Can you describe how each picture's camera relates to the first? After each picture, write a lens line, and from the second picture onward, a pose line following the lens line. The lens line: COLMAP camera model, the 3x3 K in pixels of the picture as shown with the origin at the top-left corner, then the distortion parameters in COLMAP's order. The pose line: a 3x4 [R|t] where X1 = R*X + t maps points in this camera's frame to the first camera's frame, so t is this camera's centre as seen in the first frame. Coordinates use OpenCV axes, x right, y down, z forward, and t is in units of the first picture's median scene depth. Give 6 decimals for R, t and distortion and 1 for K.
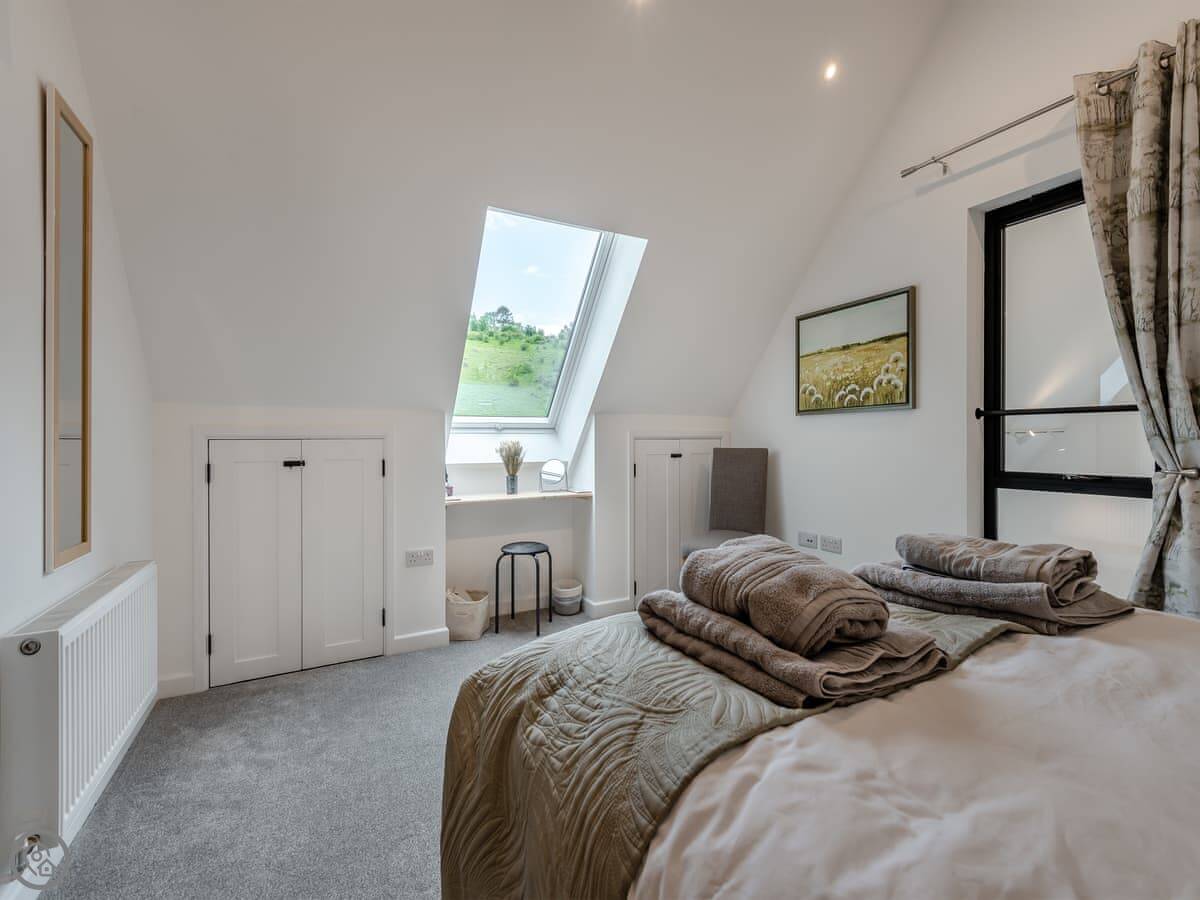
lens RADIAL K [[534.4, 0, 607.4], [0, 534.4, 442.8], [0, 0, 1]] dist [0.003075, -0.000114]
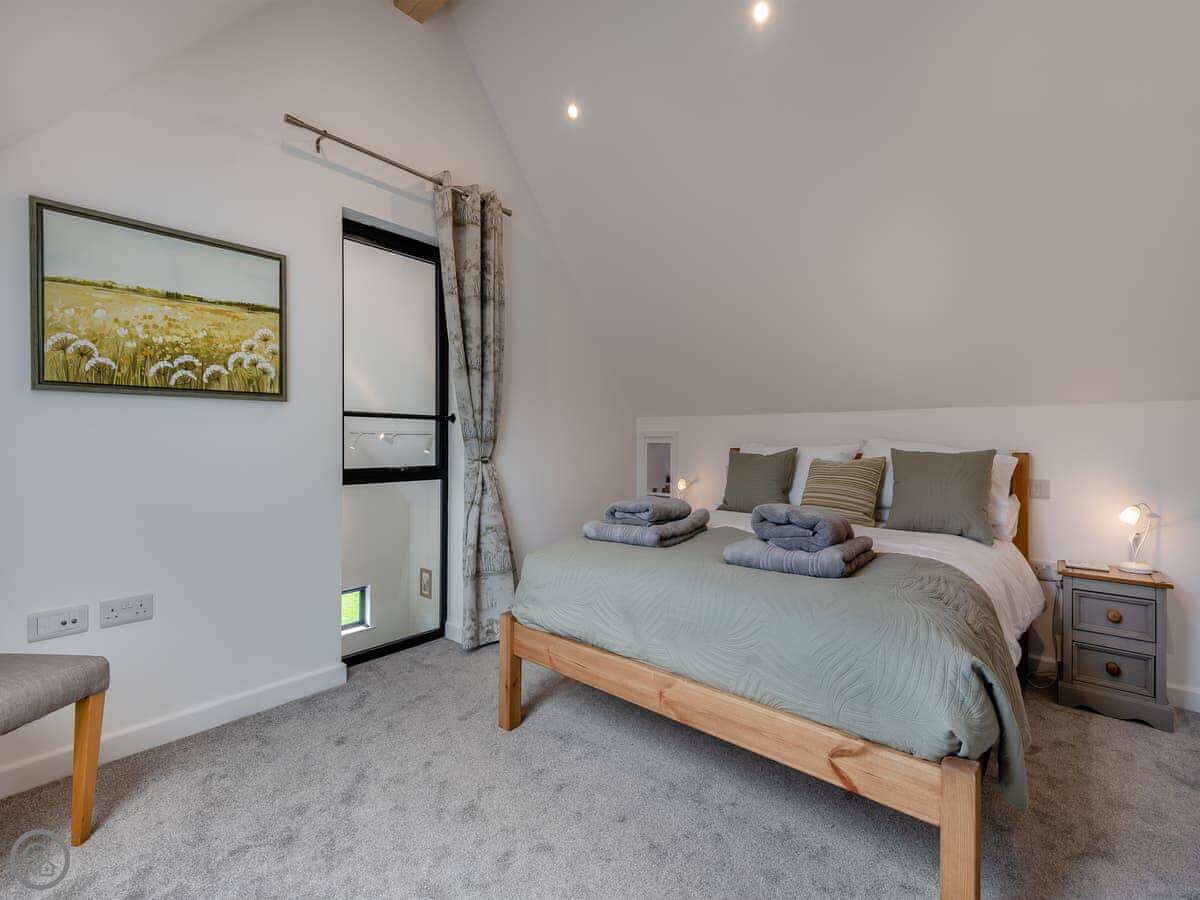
lens RADIAL K [[534.4, 0, 607.4], [0, 534.4, 442.8], [0, 0, 1]] dist [0.003075, -0.000114]
pose [[-0.360140, -0.004868, 0.932886, -0.363687], [-0.000518, 0.999987, 0.005018, -0.003141], [-0.932898, 0.001324, -0.360138, 0.757532]]
